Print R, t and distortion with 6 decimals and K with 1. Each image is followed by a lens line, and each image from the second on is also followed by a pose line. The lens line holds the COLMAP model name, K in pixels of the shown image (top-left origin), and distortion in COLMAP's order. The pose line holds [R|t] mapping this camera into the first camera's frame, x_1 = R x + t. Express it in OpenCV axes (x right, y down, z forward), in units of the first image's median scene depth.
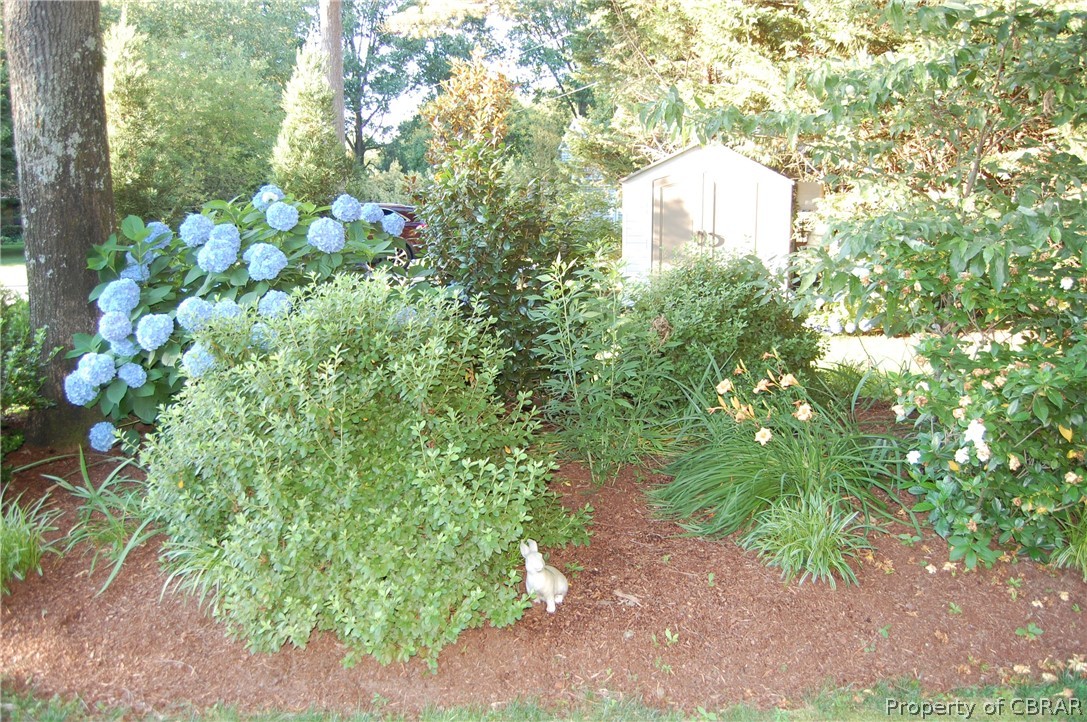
lens RADIAL K [[869.9, 0, 543.5], [0, 869.9, 360.2], [0, 0, 1]] dist [-0.004686, -0.001847]
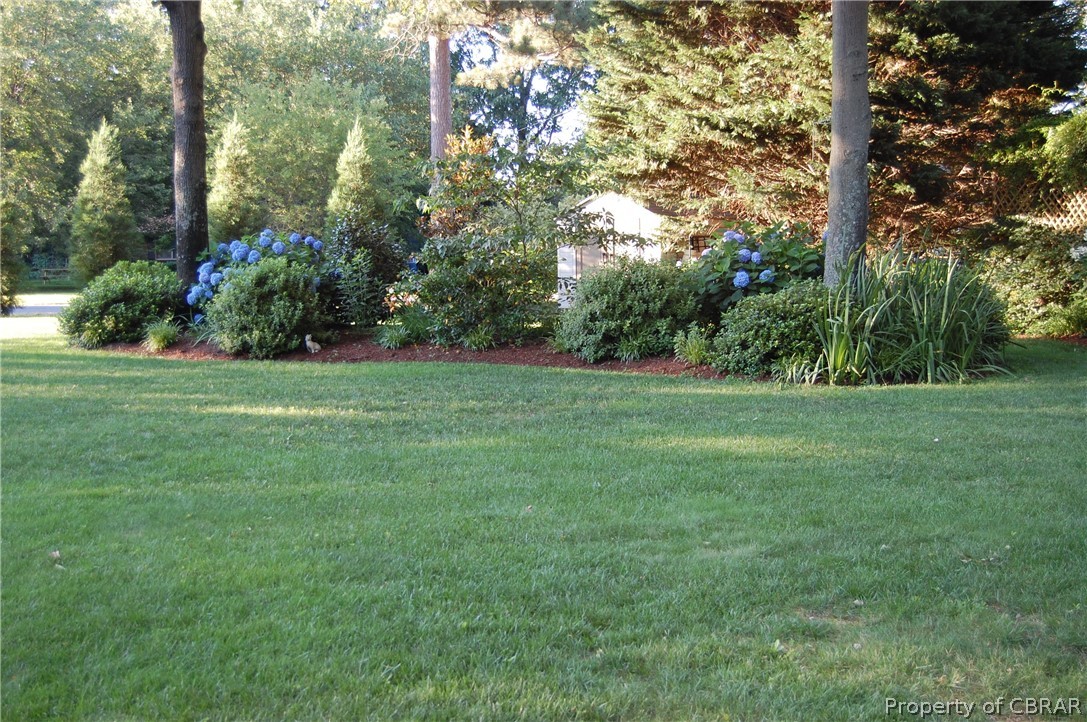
lens RADIAL K [[1217.4, 0, 543.5], [0, 1217.4, 361.4], [0, 0, 1]] dist [-0.015566, 0.000000]
pose [[0.975136, 0.019127, -0.220782, 0.533257], [-0.036201, 0.996634, -0.073550, 0.173633], [0.218633, 0.079714, 0.972546, -0.943296]]
